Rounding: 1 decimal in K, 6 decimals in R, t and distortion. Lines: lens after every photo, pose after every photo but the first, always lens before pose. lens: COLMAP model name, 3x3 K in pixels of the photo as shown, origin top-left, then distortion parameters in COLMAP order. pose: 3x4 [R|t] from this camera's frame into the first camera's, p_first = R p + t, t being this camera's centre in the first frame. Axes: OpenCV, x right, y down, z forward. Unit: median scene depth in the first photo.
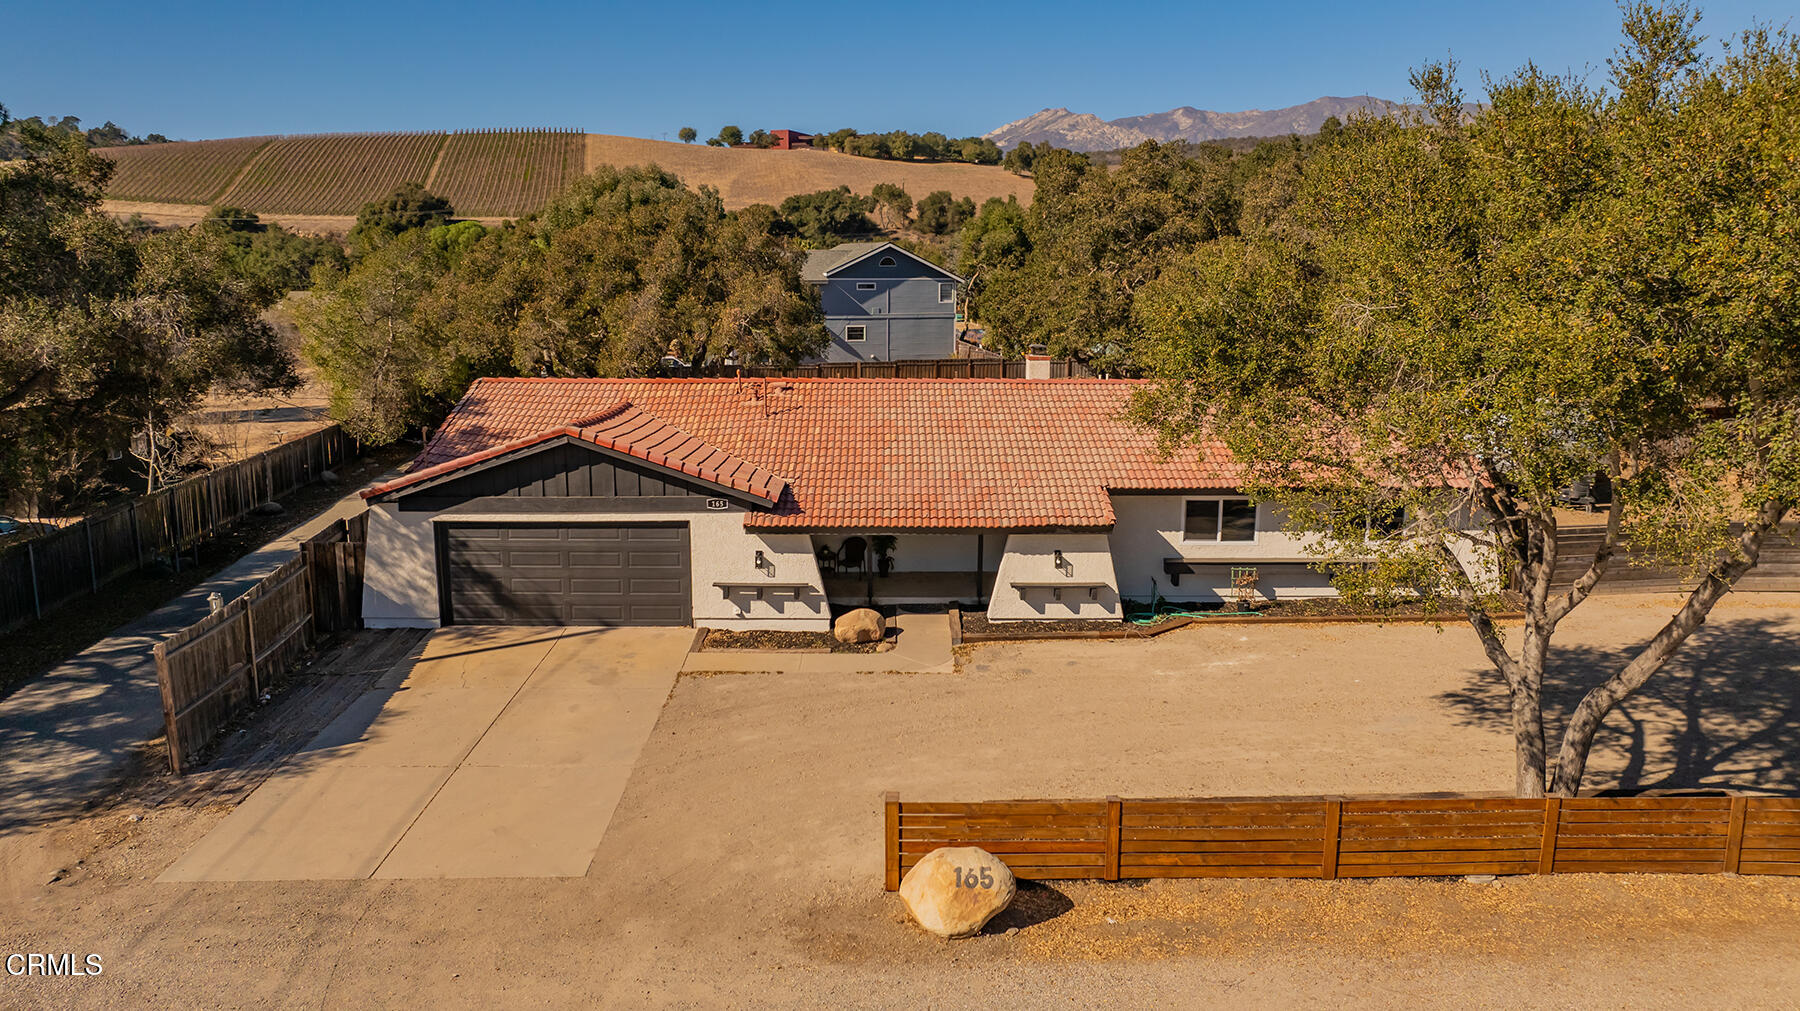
lens RADIAL K [[1261.8, 0, 900.2], [0, 1261.8, 510.0], [0, 0, 1]] dist [-0.051865, 0.062402]
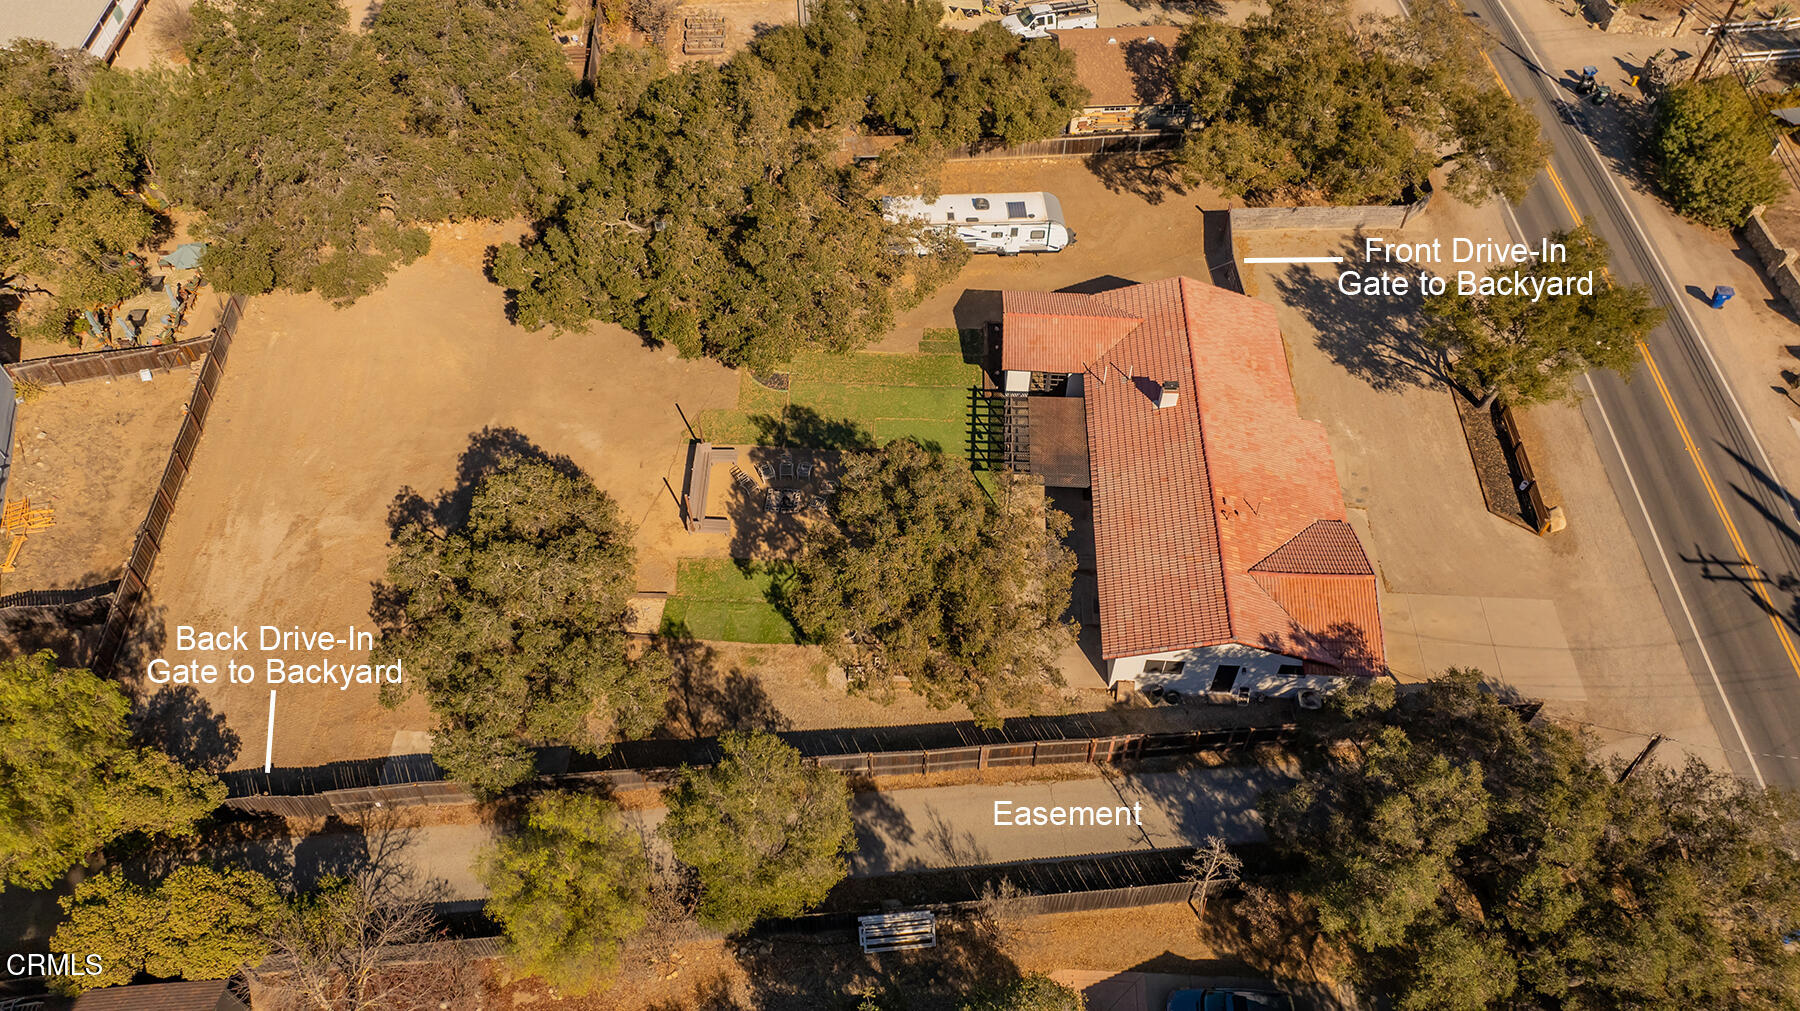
lens RADIAL K [[1259.6, 0, 897.7], [0, 1259.6, 503.1], [0, 0, 1]] dist [-0.016614, -0.004538]
pose [[0.057171, -0.760343, 0.647001, -1.578203], [0.178289, 0.645419, 0.742730, -1.856573], [-0.982316, 0.072890, 0.172460, 1.389969]]
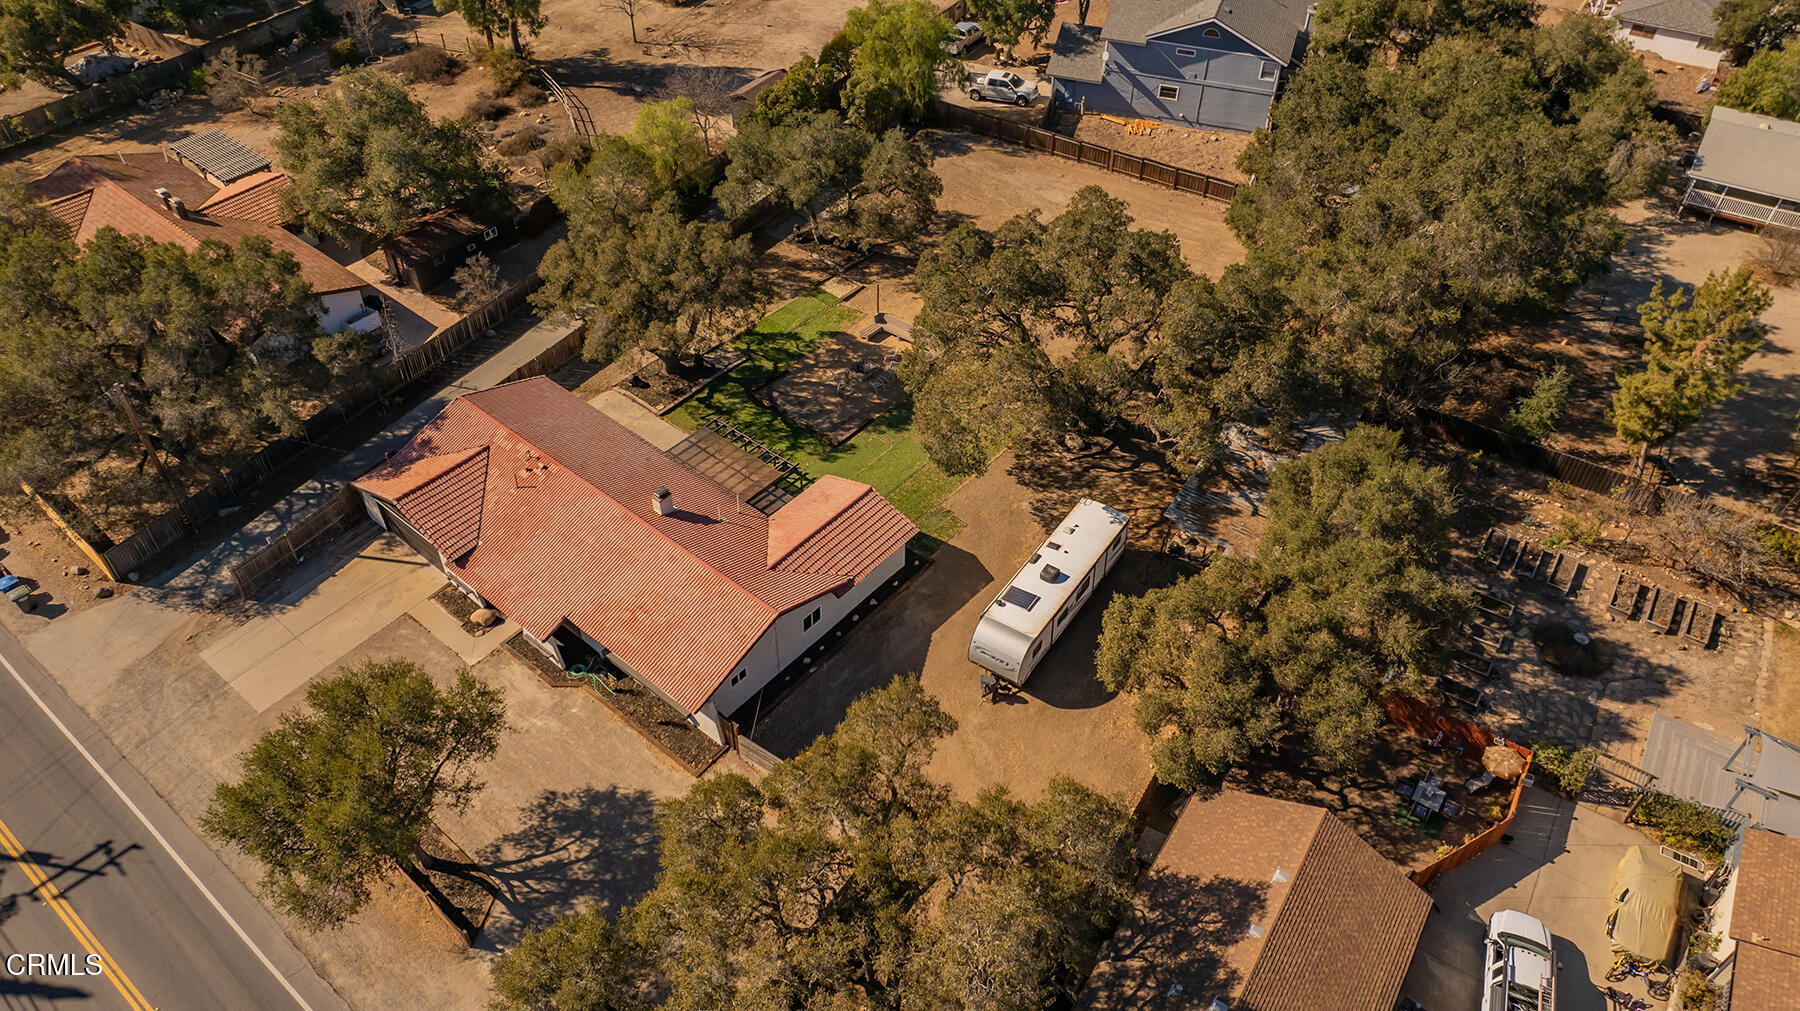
lens RADIAL K [[1259.6, 0, 897.7], [0, 1259.6, 503.1], [0, 0, 1]] dist [-0.016614, -0.004538]
pose [[0.759252, 0.451527, -0.468680, 1.561483], [-0.128458, 0.809971, 0.572228, -1.525815], [0.637993, -0.374259, 0.672974, -0.011191]]
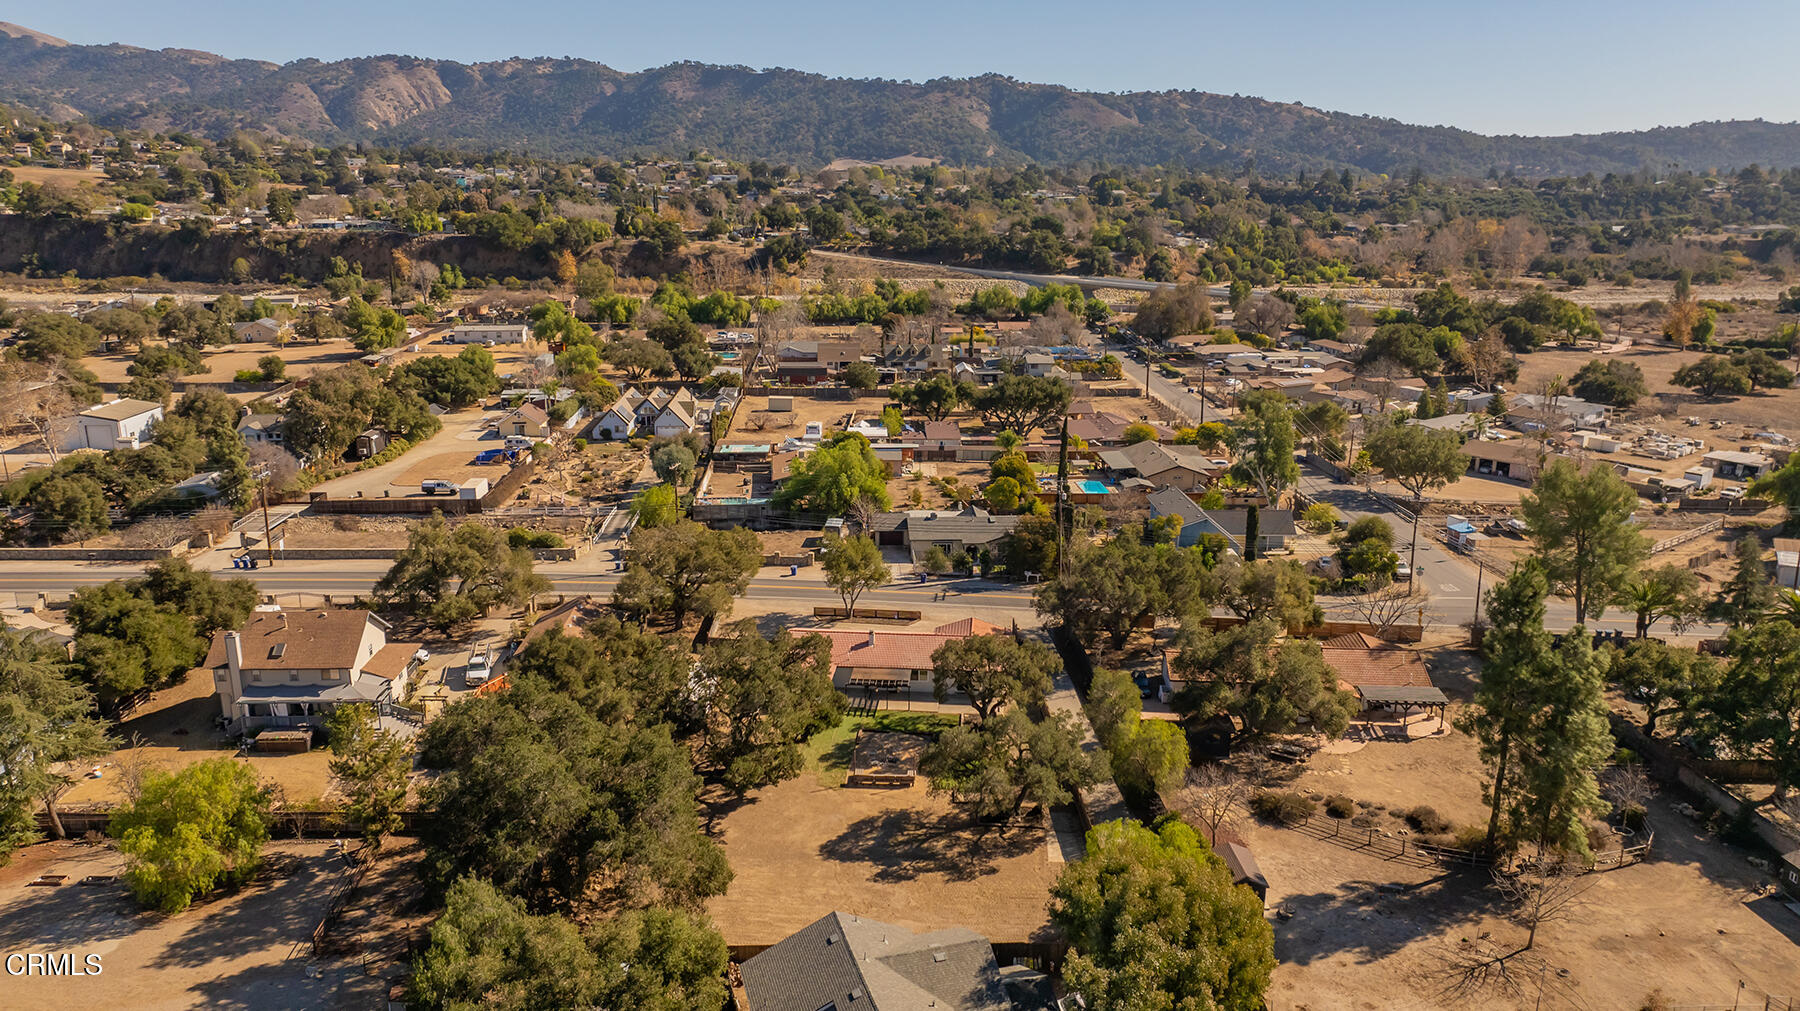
lens RADIAL K [[1256.0, 0, 900.0], [0, 1256.0, 505.5], [0, 0, 1]] dist [0.001790, -0.088099]
pose [[-0.995802, -0.027704, 0.087239, -0.403772], [0.012704, 0.902037, 0.431471, -2.811630], [-0.090646, 0.430768, -0.897899, 5.604182]]
